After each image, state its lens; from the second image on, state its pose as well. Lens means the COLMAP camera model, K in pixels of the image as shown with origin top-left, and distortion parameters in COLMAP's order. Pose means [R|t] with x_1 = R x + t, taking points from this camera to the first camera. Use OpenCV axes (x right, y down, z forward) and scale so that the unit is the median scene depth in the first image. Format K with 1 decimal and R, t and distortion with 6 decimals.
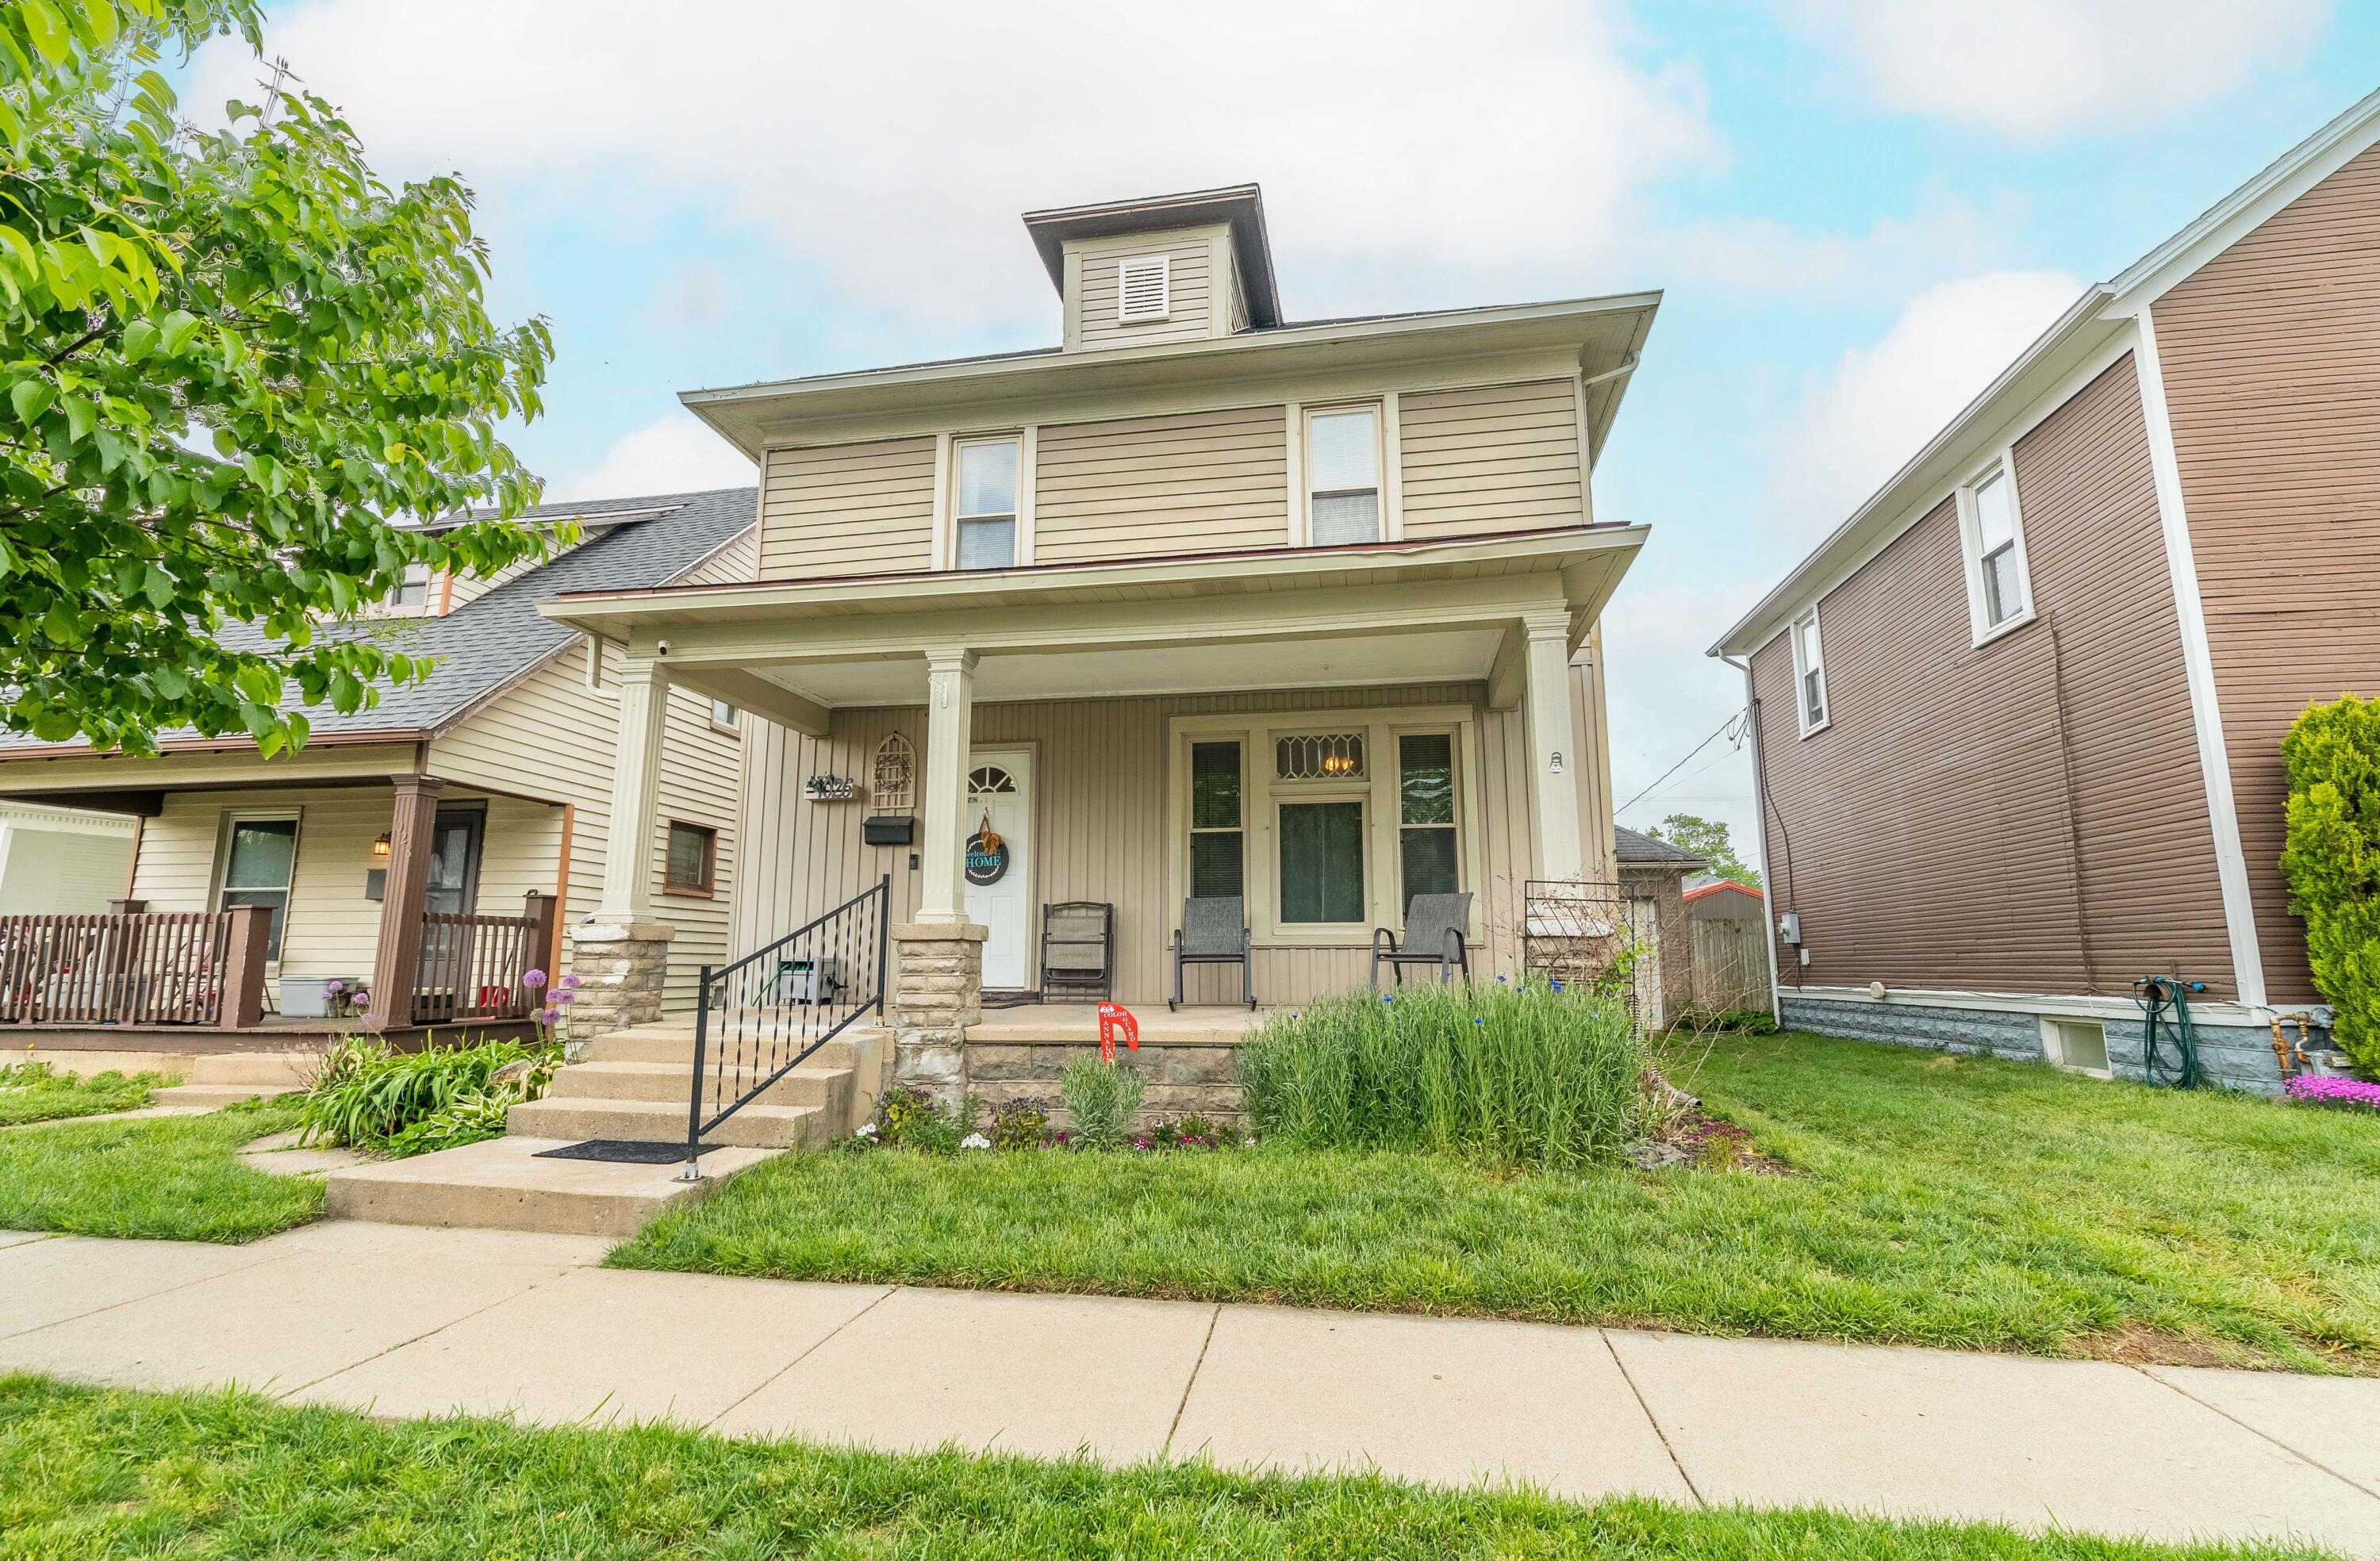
lens RADIAL K [[1078.1, 0, 1190.0], [0, 1078.1, 780.5], [0, 0, 1]] dist [-0.003011, -0.000123]
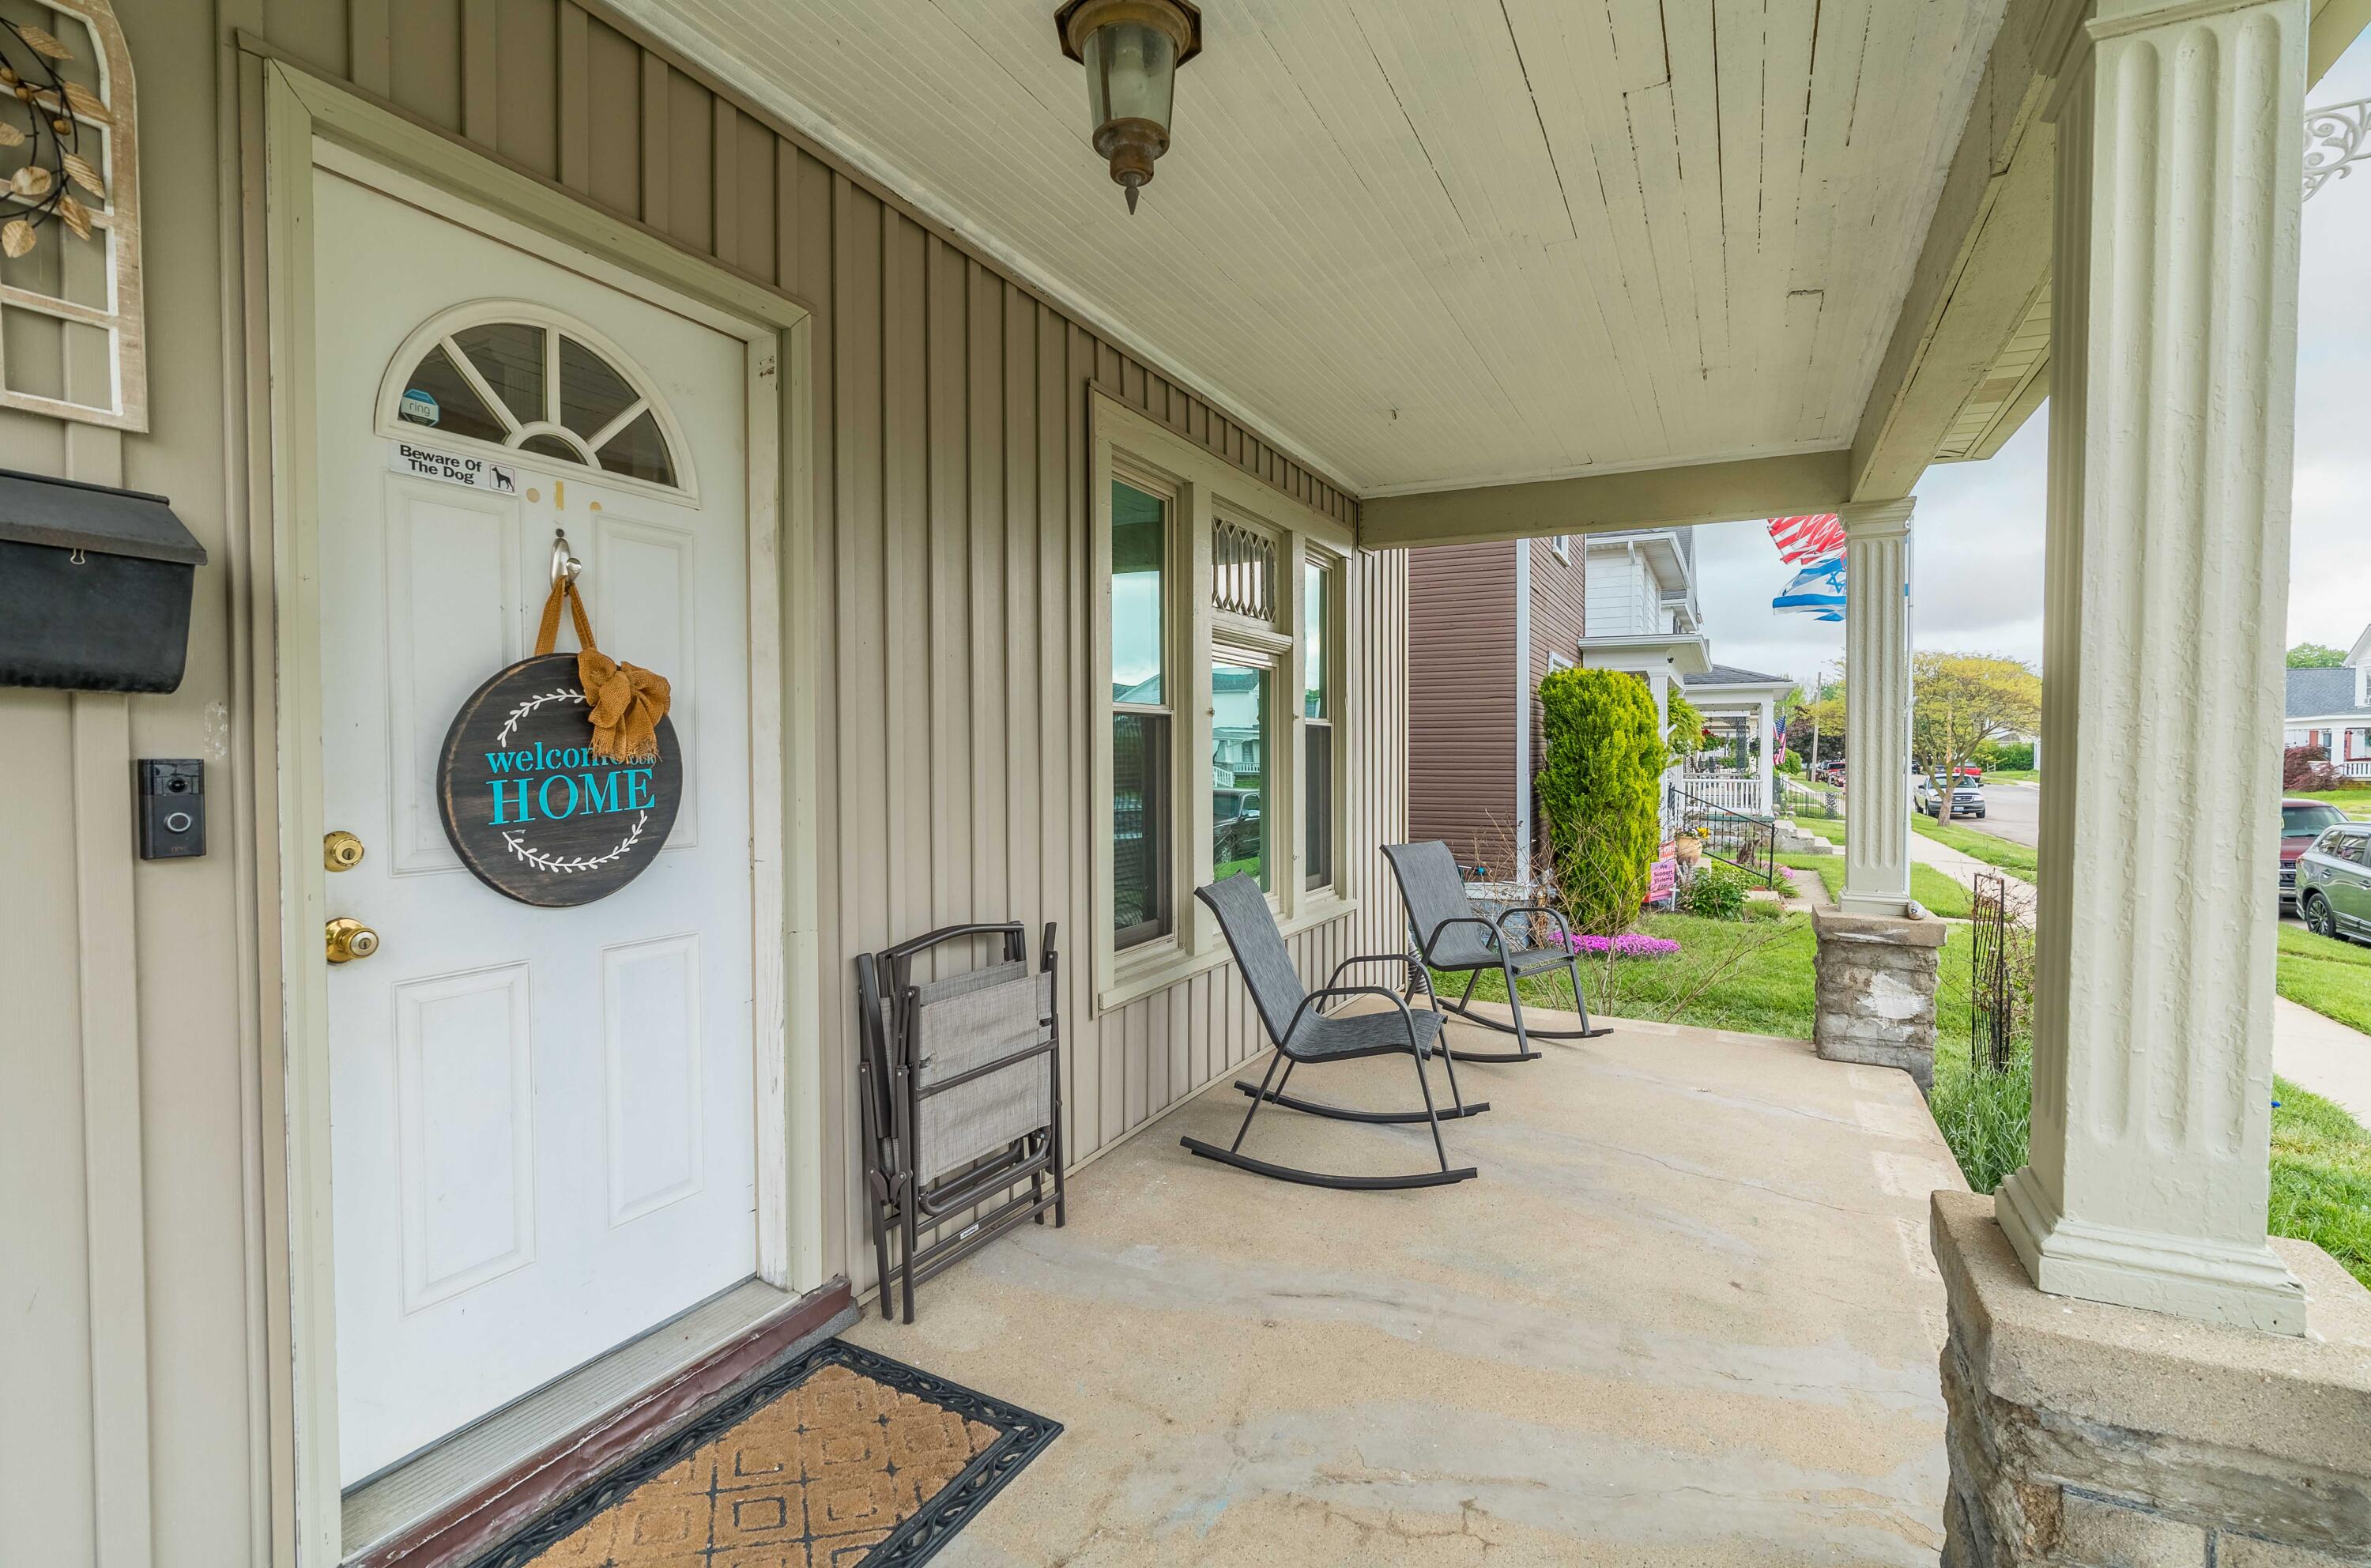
lens RADIAL K [[1080.9, 0, 1180.1], [0, 1080.9, 783.1], [0, 0, 1]] dist [-0.075958, 0.028578]
pose [[0.298059, -0.025212, 0.954214, -0.365090], [-0.159336, 0.984312, 0.075778, 0.040154], [-0.941155, -0.174627, 0.289366, 0.860215]]
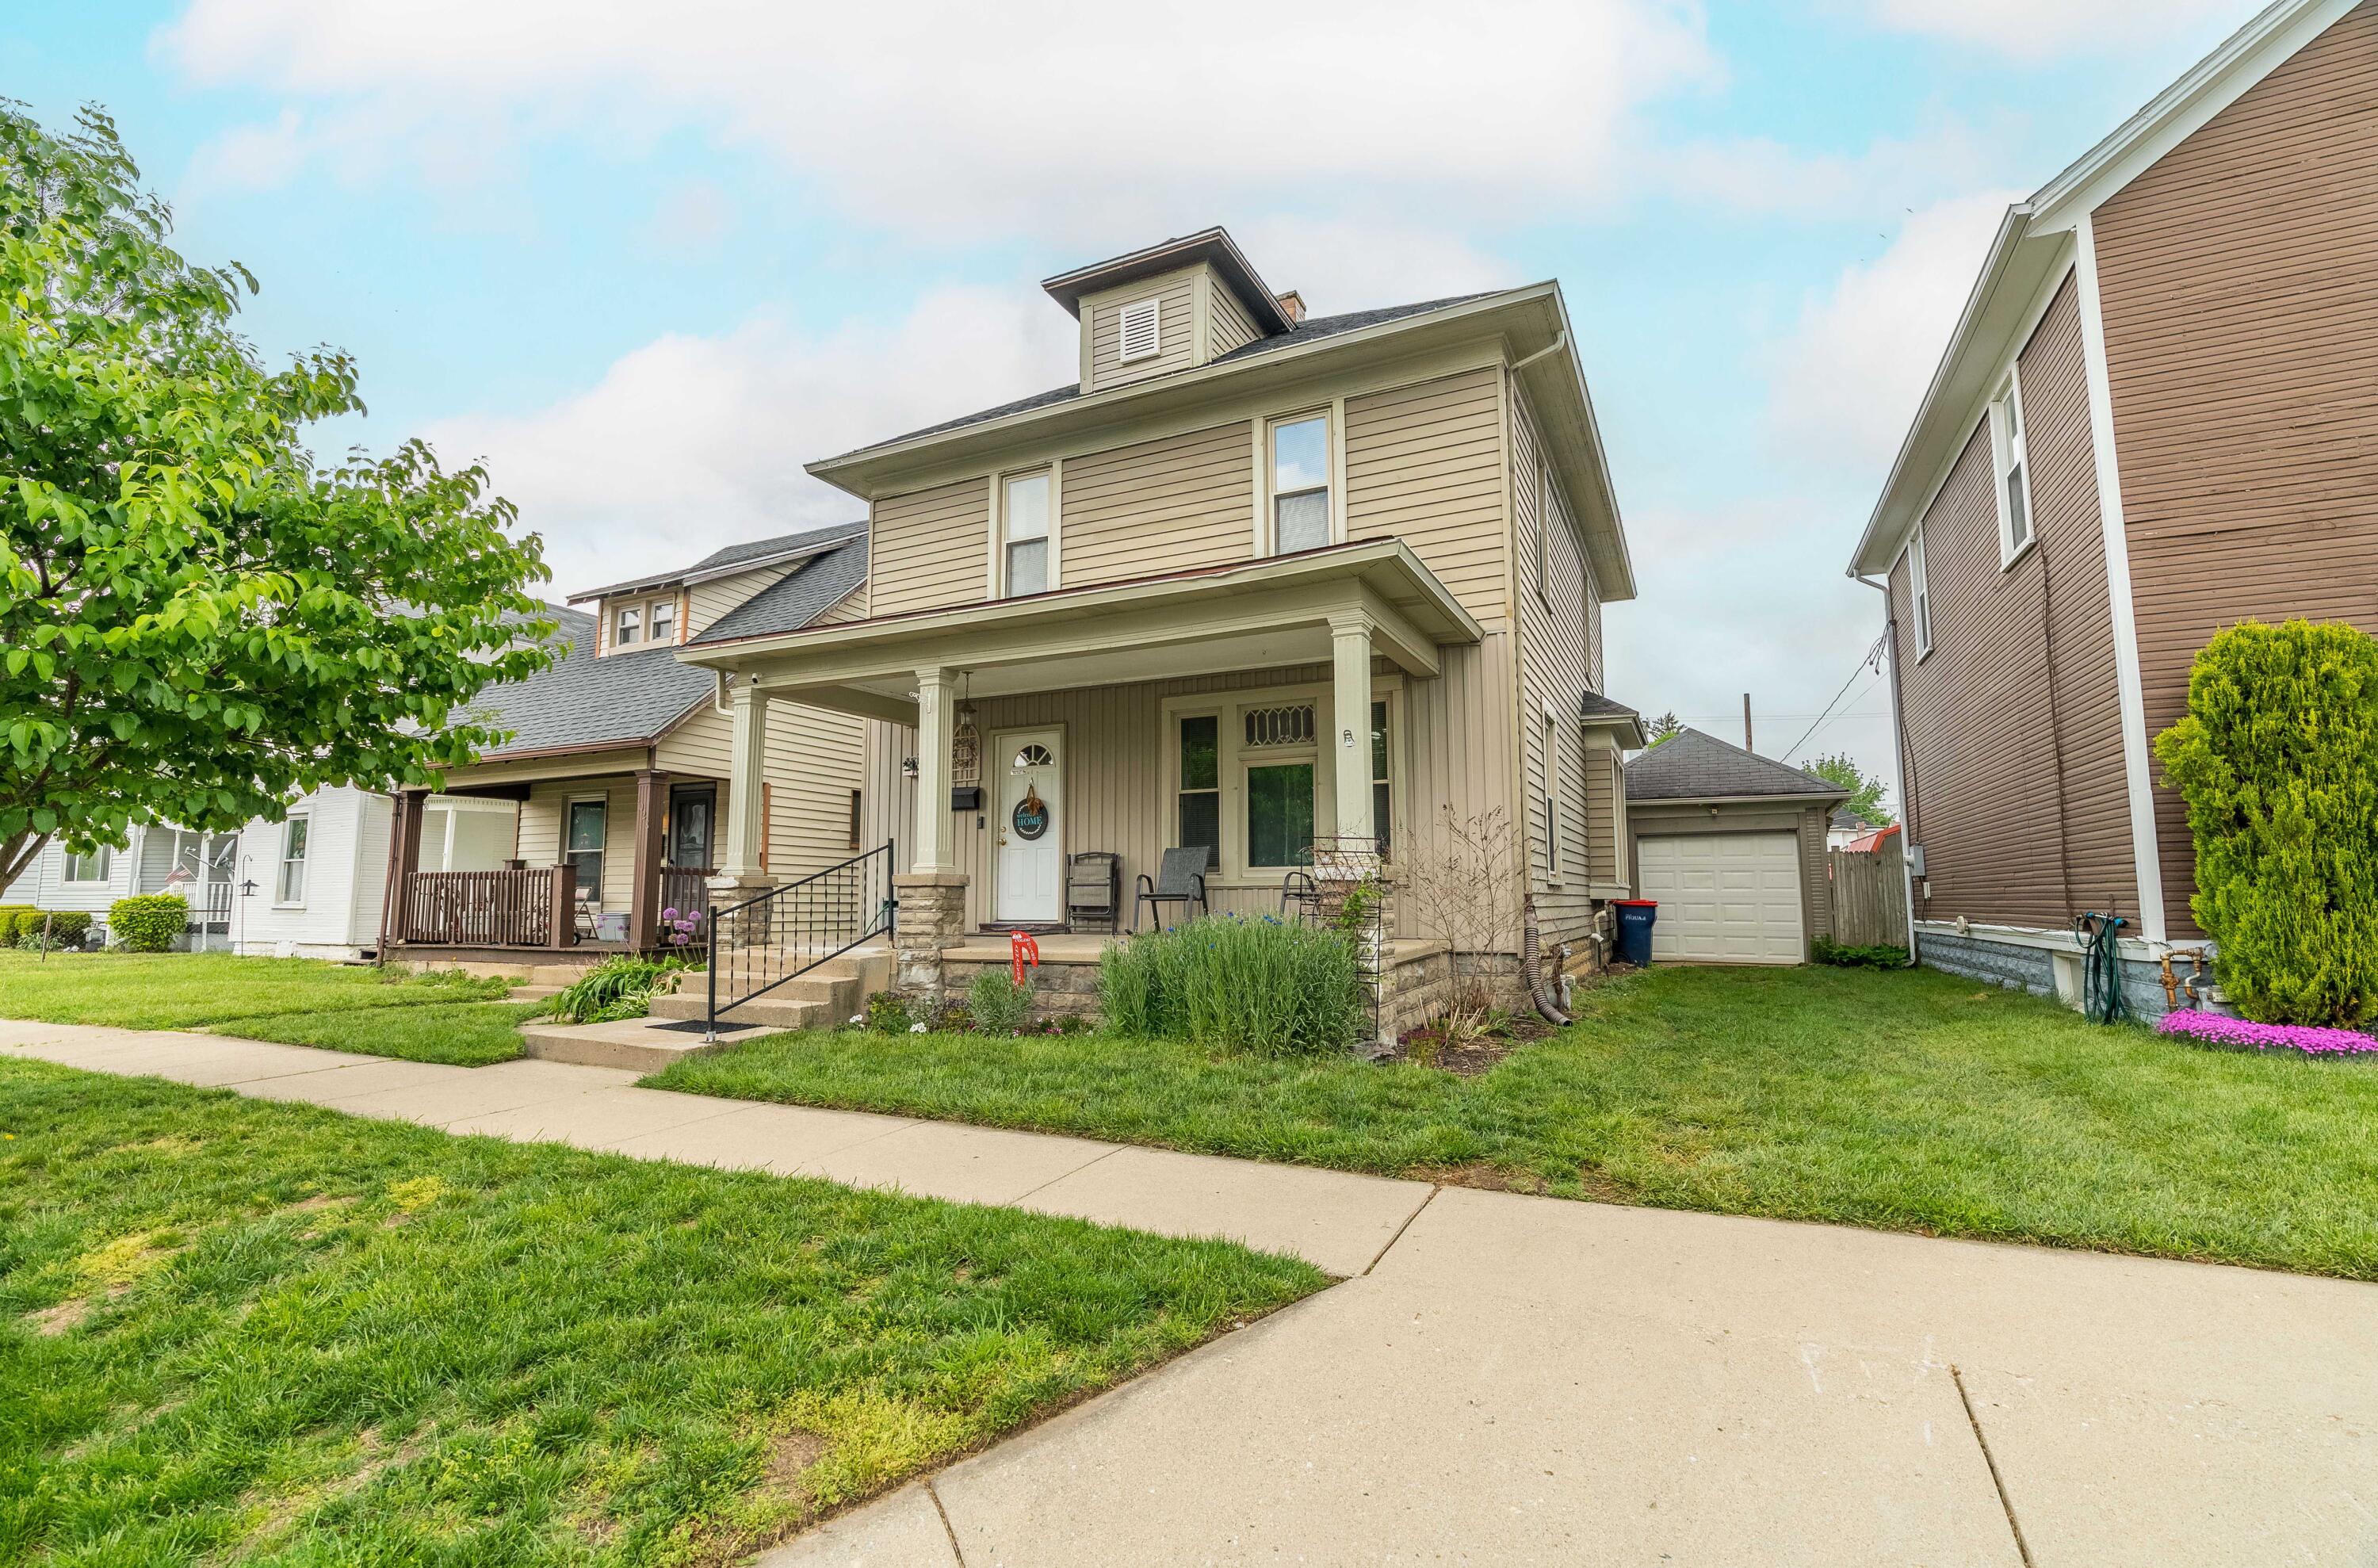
lens RADIAL K [[1065.2, 0, 1186.0], [0, 1065.2, 781.0], [0, 0, 1]] dist [-0.002468, -0.000113]
pose [[0.961297, -0.034501, -0.273346, 0.334947], [0.050594, 0.997362, 0.052043, -0.027683], [0.270830, -0.063859, 0.960507, -0.143619]]
